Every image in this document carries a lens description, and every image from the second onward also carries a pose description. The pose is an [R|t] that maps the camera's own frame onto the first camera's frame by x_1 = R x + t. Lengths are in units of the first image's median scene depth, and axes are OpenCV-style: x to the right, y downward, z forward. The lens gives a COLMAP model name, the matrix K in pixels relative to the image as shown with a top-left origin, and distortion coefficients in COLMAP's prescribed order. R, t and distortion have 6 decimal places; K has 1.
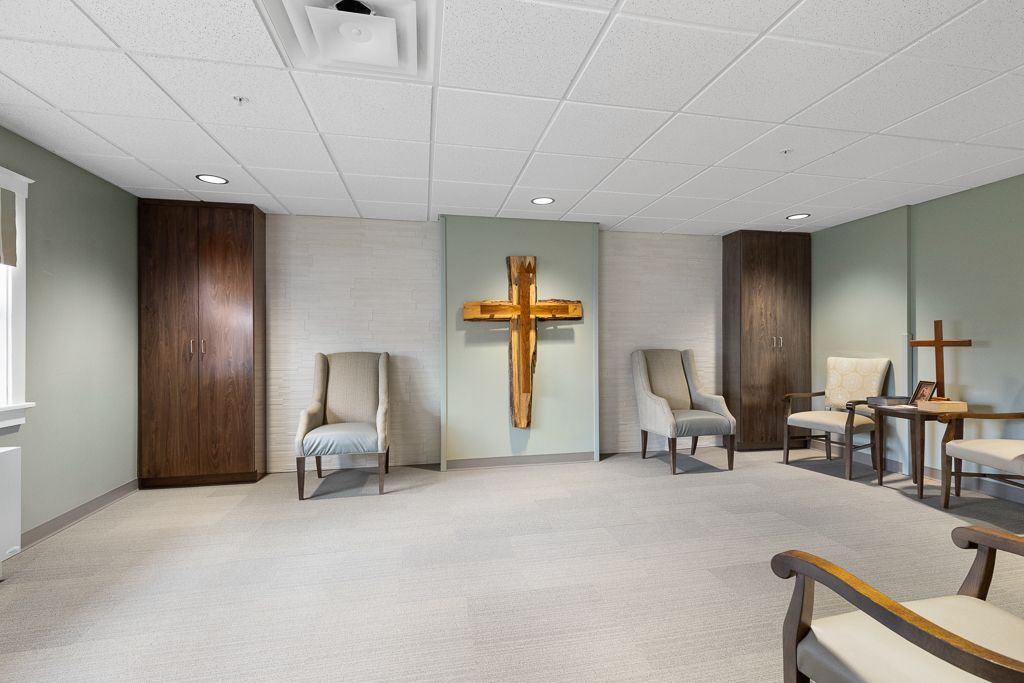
lens RADIAL K [[462.3, 0, 512.4], [0, 462.3, 342.9], [0, 0, 1]] dist [0.005797, -0.000995]
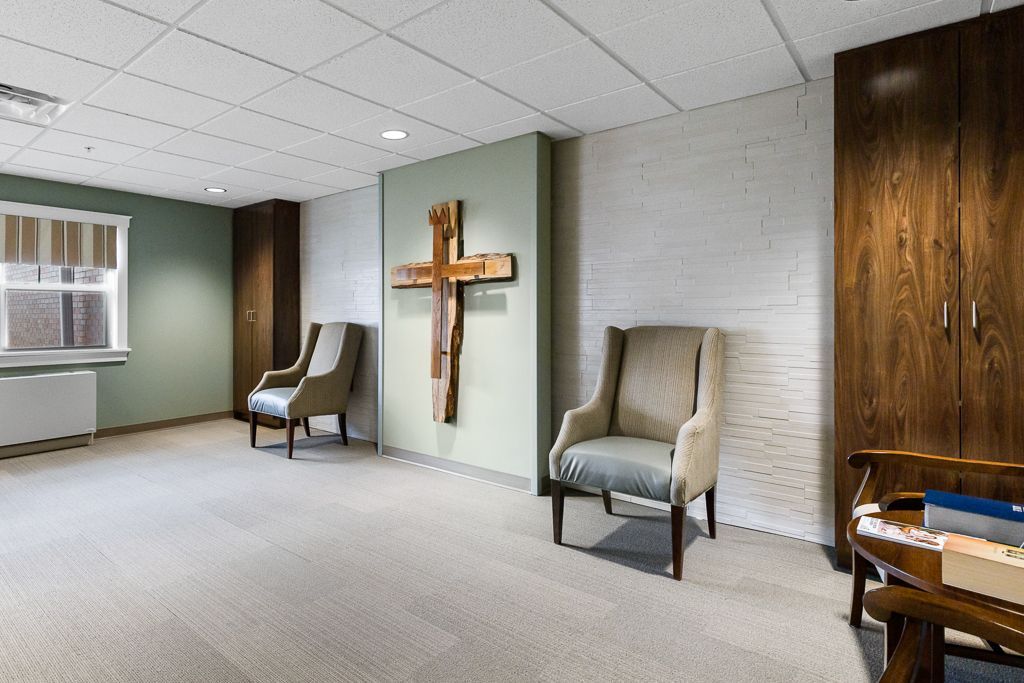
lens RADIAL K [[551.5, 0, 464.3], [0, 551.5, 312.8], [0, 0, 1]] dist [0.000609, -0.000099]
pose [[0.601150, 0.002898, -0.799131, 0.775200], [-0.000926, 0.999995, 0.002930, -0.004650], [0.799136, -0.001022, 0.601149, 0.461897]]
